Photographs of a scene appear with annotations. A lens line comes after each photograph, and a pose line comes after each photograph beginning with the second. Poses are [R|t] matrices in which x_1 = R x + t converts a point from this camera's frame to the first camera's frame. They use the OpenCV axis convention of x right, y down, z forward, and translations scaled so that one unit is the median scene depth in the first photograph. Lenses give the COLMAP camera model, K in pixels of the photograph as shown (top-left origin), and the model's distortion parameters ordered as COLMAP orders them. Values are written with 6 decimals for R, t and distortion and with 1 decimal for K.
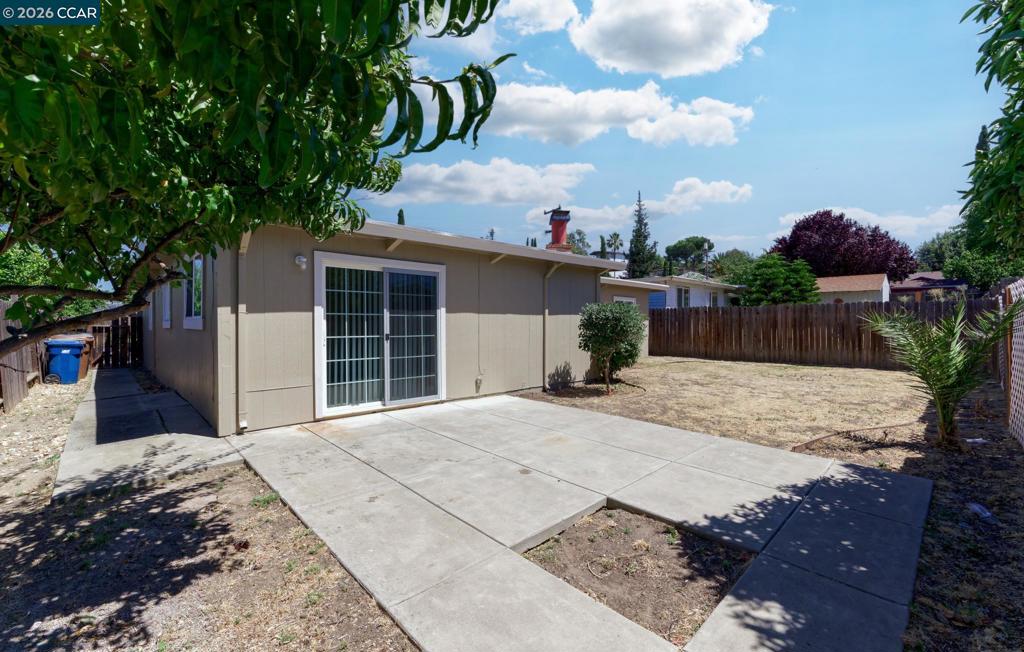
lens RADIAL K [[455.1, 0, 512.0], [0, 455.1, 326.0], [0, 0, 1]] dist [-0.000747, 0.000009]
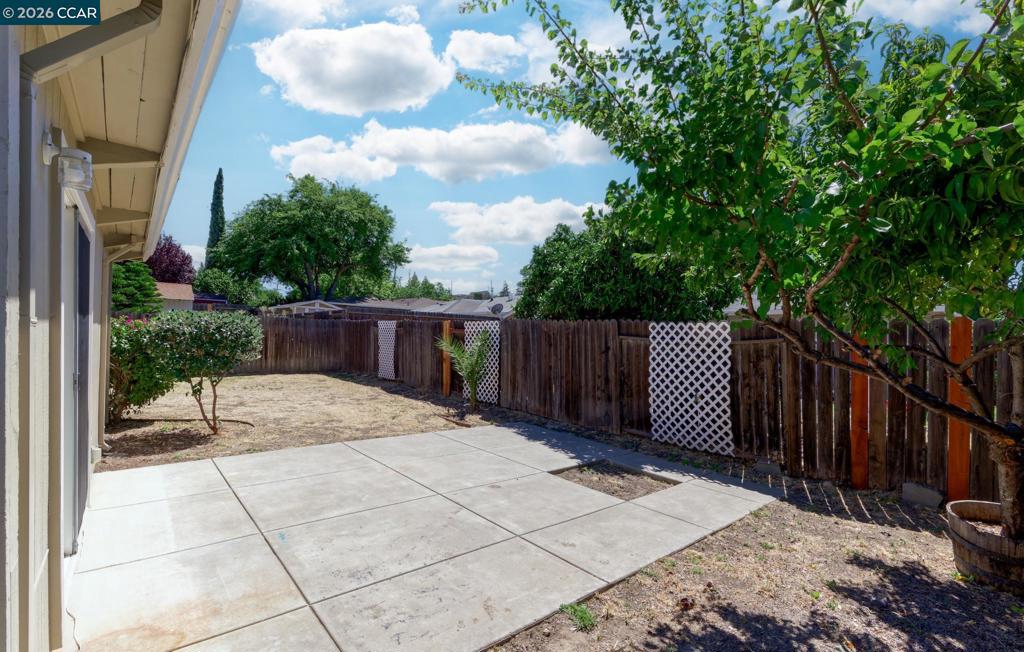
lens RADIAL K [[455.1, 0, 512.0], [0, 455.1, 326.0], [0, 0, 1]] dist [-0.000747, 0.000009]
pose [[0.007961, 0.025485, 0.999644, -1.419351], [-0.025397, 0.999358, -0.025276, -0.058486], [-0.999646, -0.025187, 0.008603, 1.245672]]
